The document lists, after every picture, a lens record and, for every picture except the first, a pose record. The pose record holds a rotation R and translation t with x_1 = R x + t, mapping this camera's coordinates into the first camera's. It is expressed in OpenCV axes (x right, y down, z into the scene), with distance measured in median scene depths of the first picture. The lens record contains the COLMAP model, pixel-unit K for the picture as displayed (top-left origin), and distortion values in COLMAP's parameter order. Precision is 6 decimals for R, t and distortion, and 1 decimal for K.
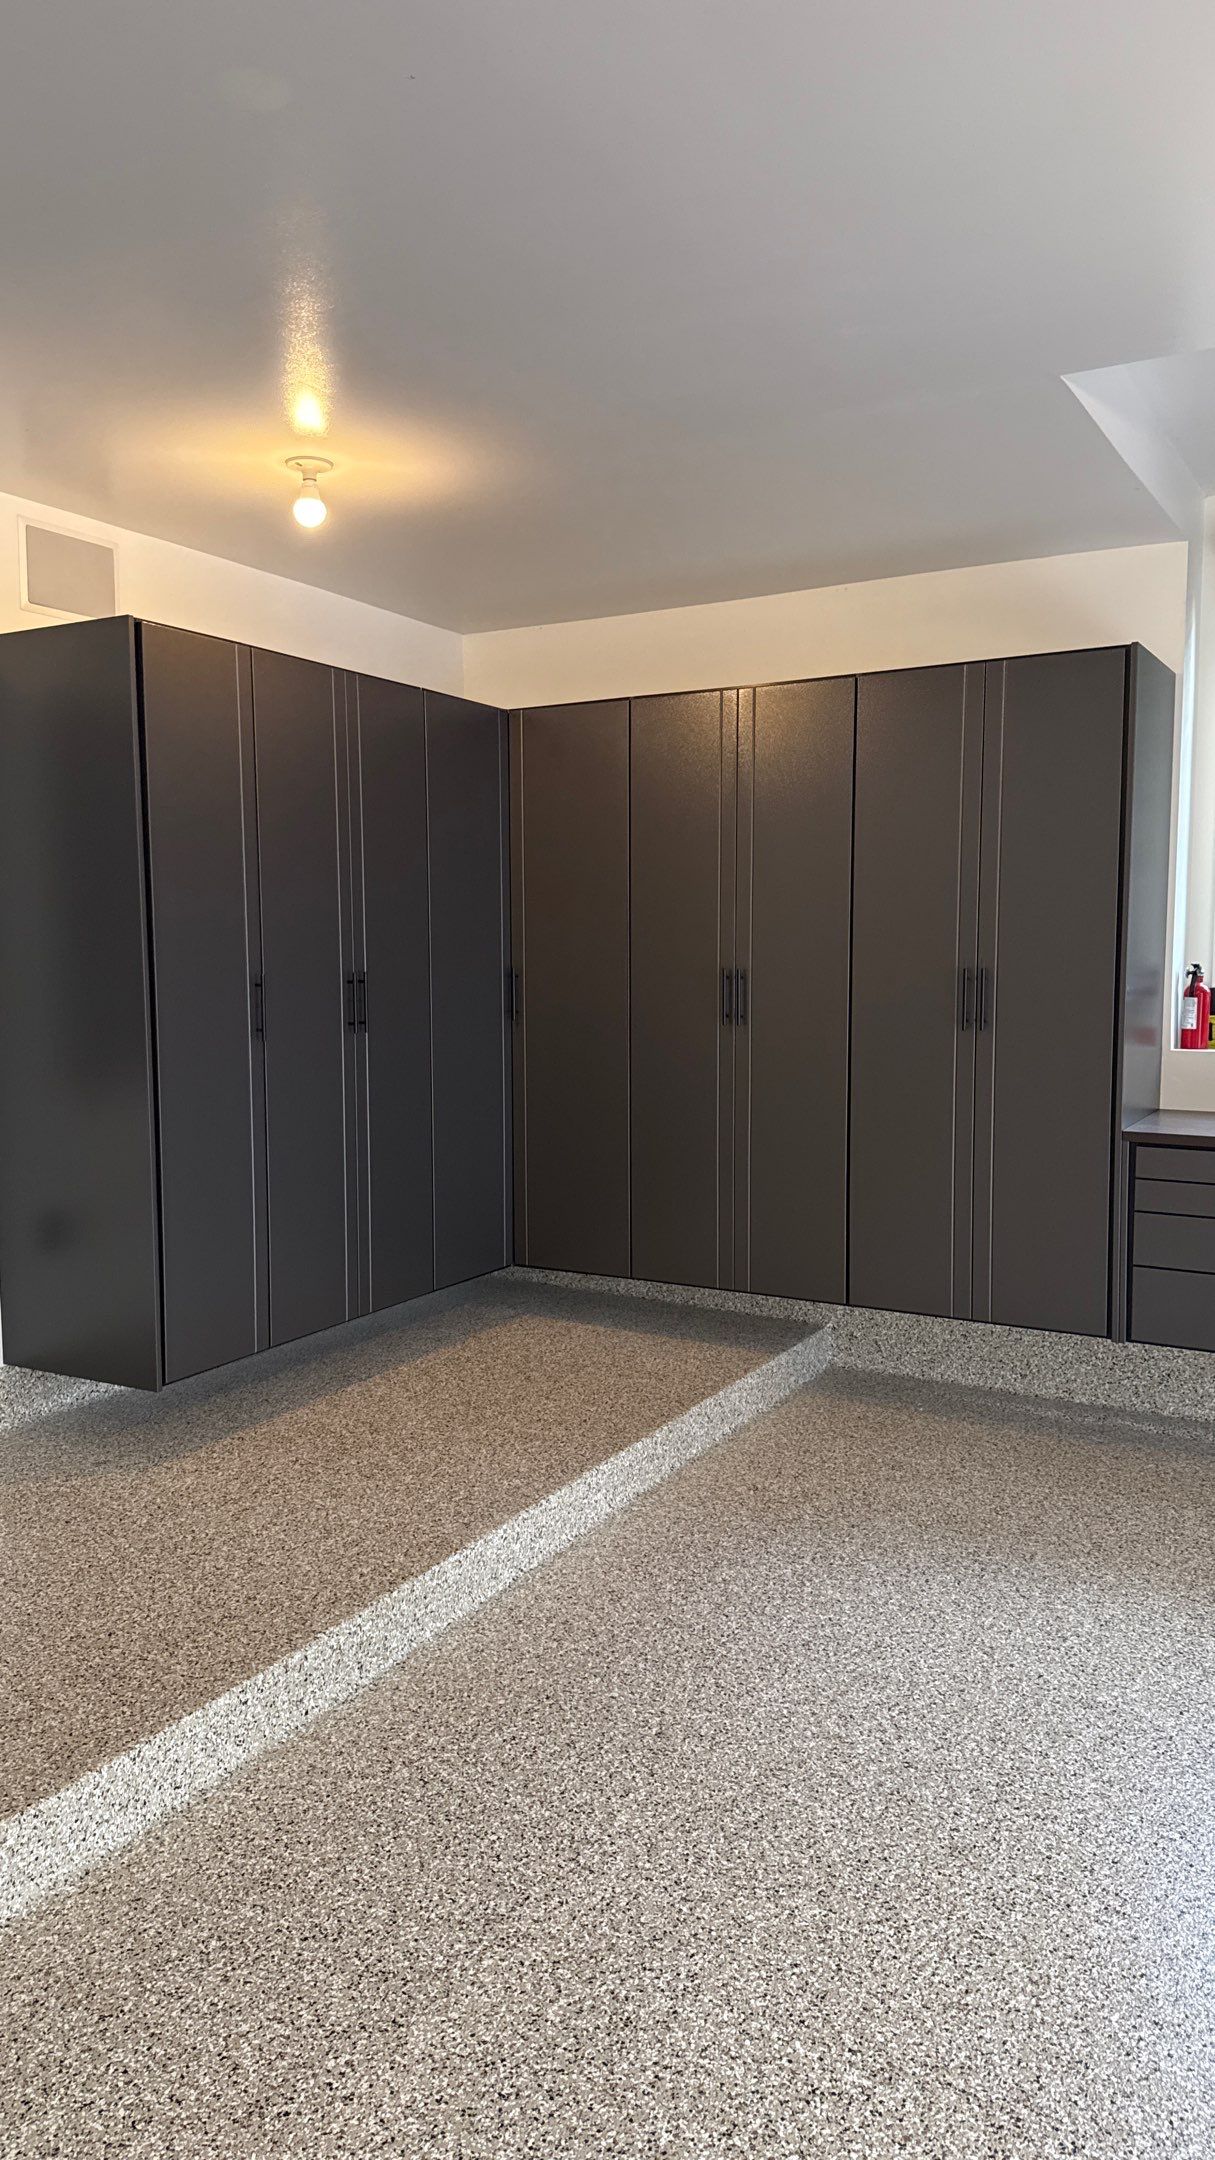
lens RADIAL K [[1516.1, 0, 578.2], [0, 1516.1, 1067.2], [0, 0, 1]] dist [0.078620, -0.099996]
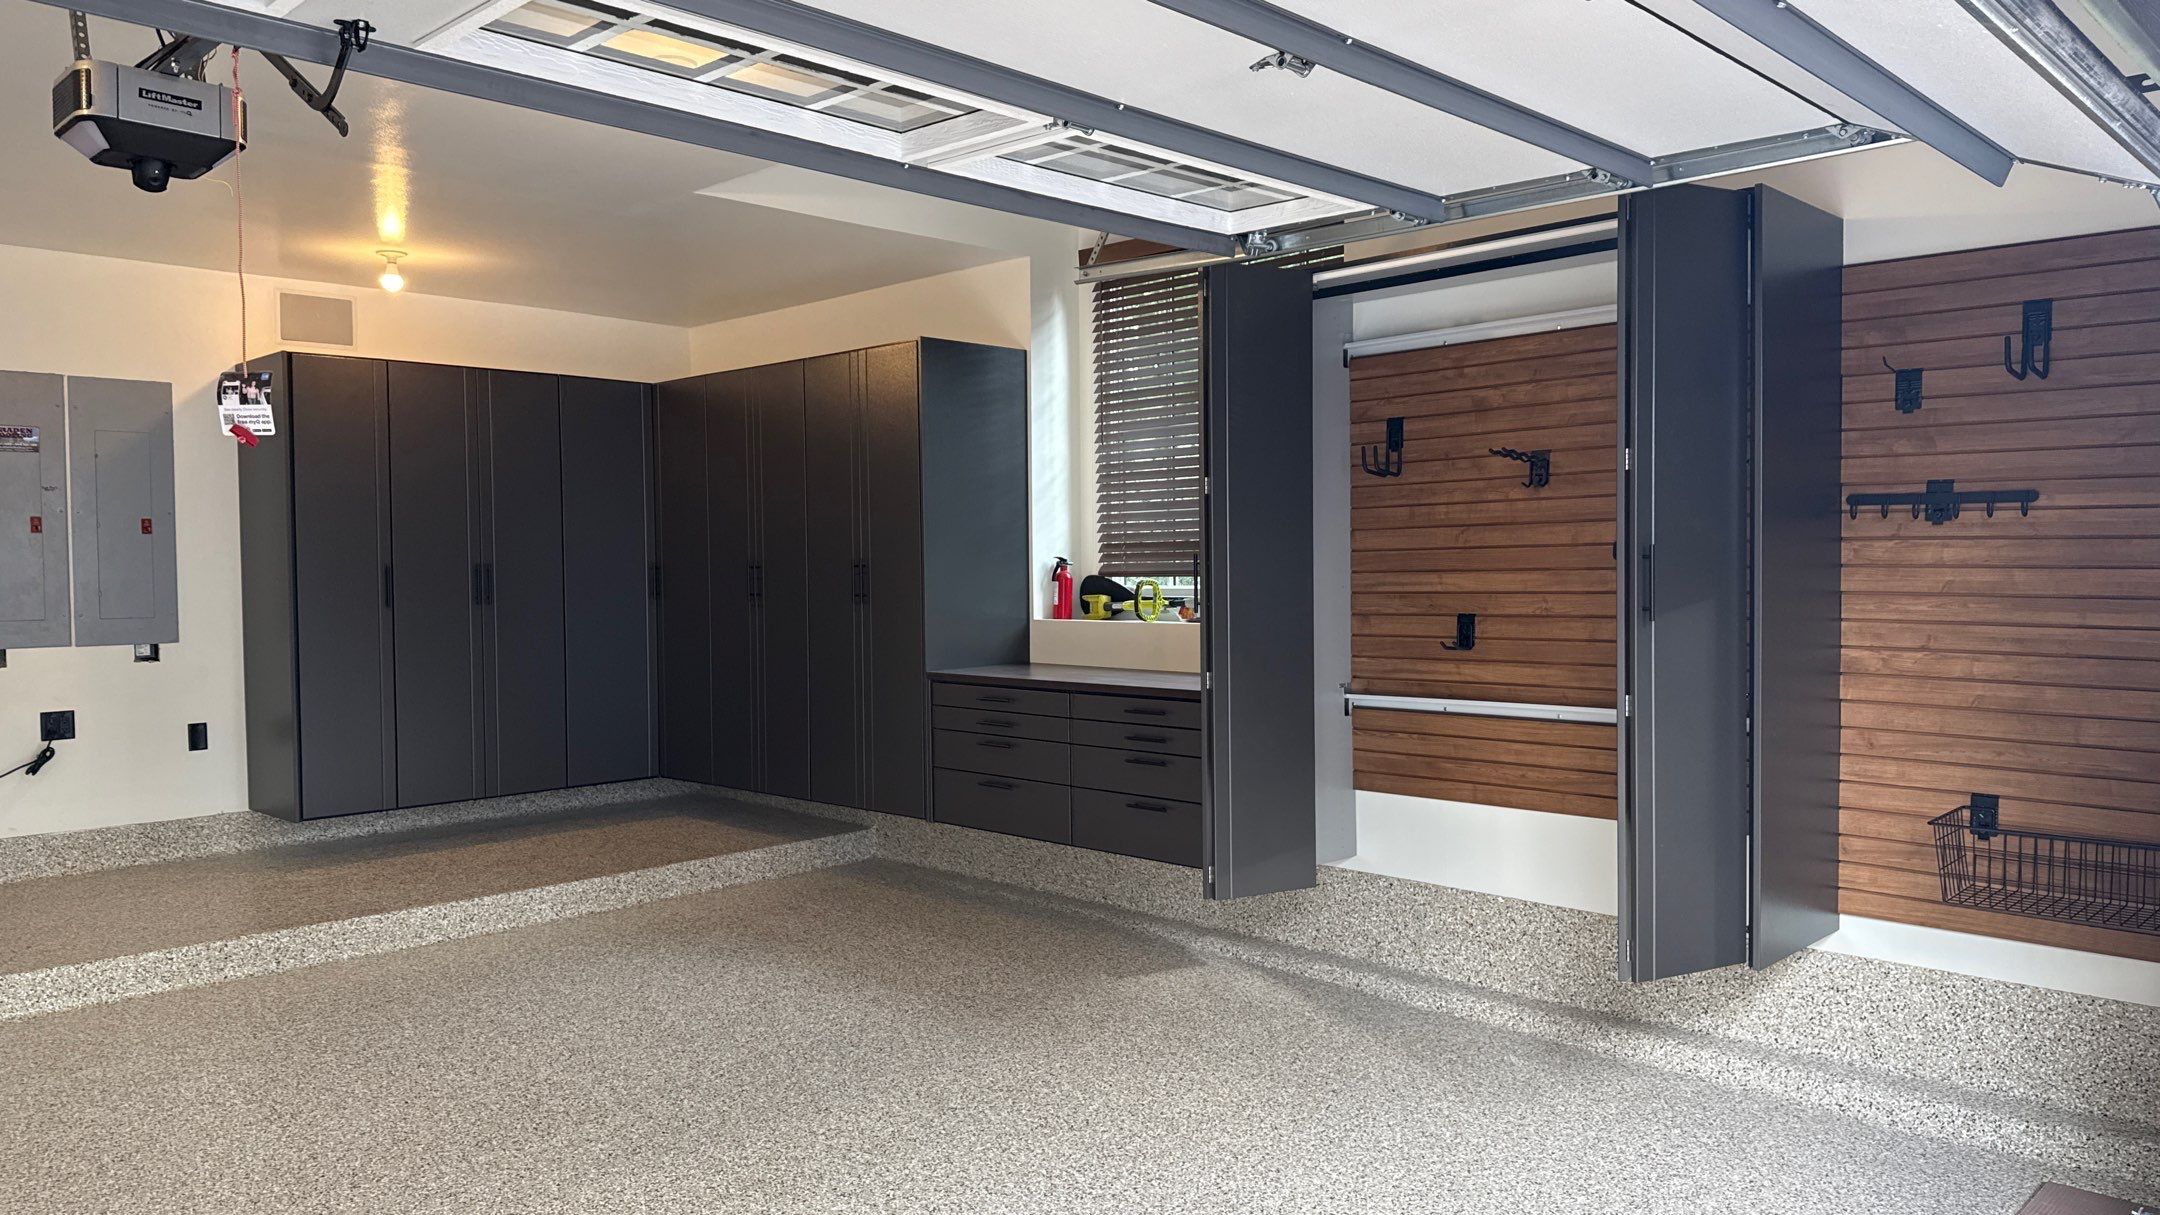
lens RADIAL K [[1516.1, 0, 1070.1], [0, 1516.1, 607.1], [0, 0, 1]] dist [0.078620, -0.099996]
pose [[0.965893, 0.000902, -0.258939, 0.791827], [-0.014318, 0.998650, -0.049933, 0.046019], [0.258544, 0.051938, 0.964602, -0.308335]]
